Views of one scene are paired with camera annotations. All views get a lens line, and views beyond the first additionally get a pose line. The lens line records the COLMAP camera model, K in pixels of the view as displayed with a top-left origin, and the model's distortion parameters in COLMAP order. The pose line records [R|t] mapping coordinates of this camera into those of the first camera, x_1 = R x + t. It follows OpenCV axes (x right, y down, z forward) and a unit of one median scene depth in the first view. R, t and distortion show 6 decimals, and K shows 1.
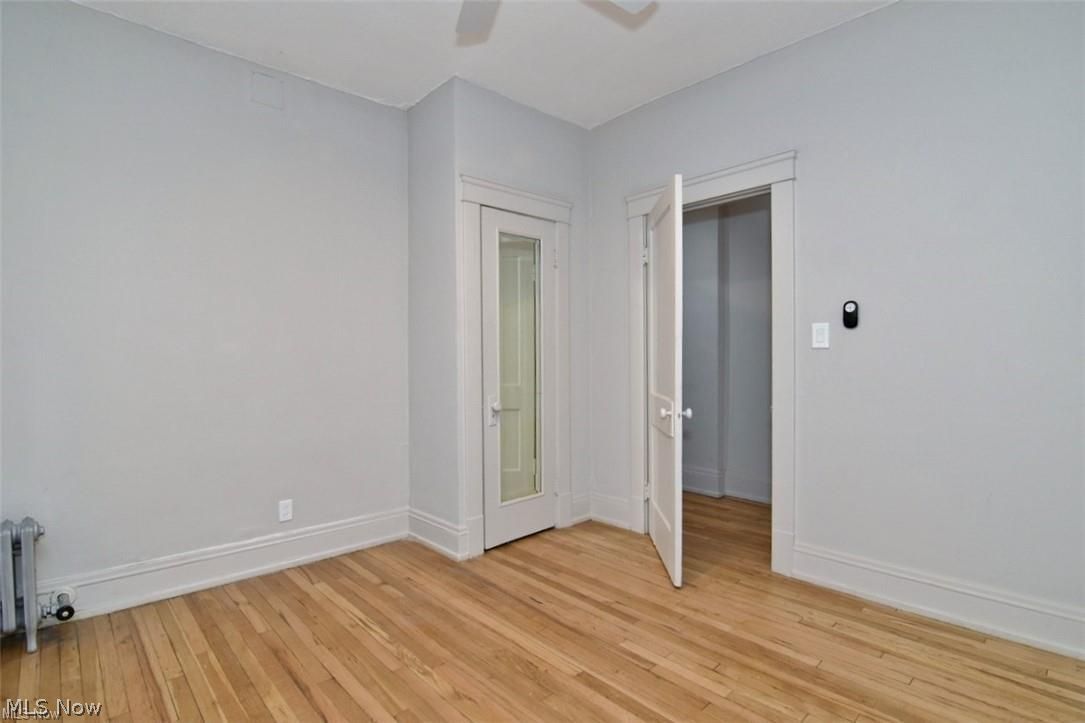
lens RADIAL K [[540.0, 0, 542.5], [0, 540.0, 361.5], [0, 0, 1]] dist [-0.001083, -0.000120]
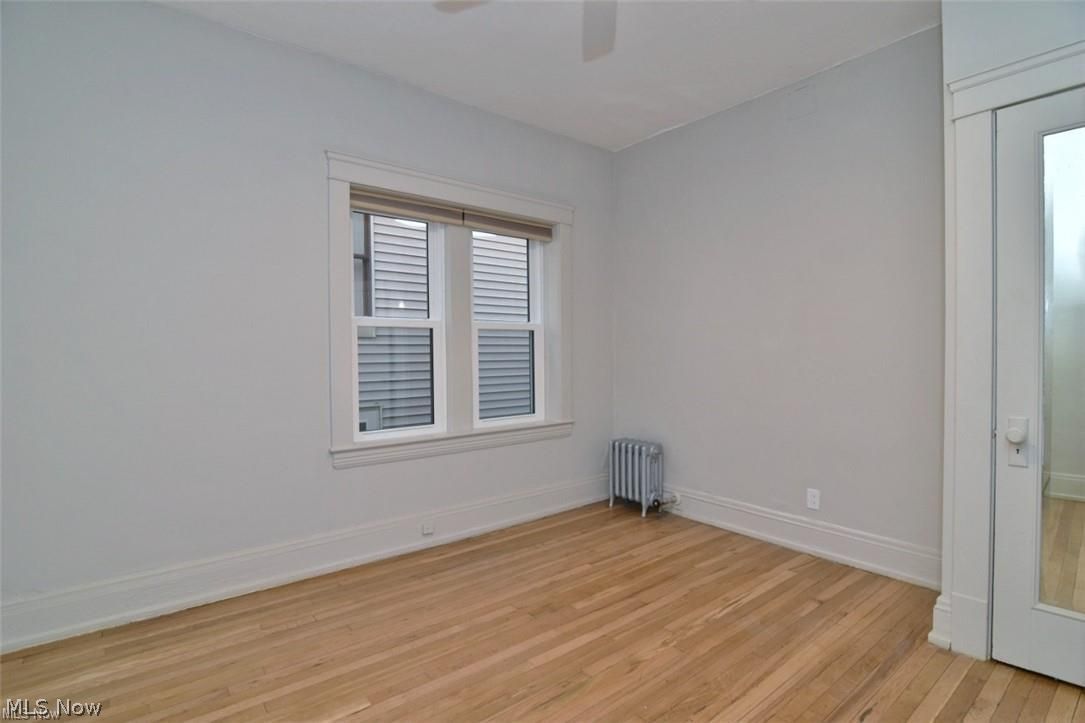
lens RADIAL K [[520.9, 0, 542.5], [0, 520.9, 361.5], [0, 0, 1]] dist [0.000364, -0.000355]
pose [[-0.064605, 0.021678, -0.997675, 0.660306], [-0.003315, 0.999754, 0.021938, -0.011882], [0.997905, 0.004725, -0.064518, 0.644473]]
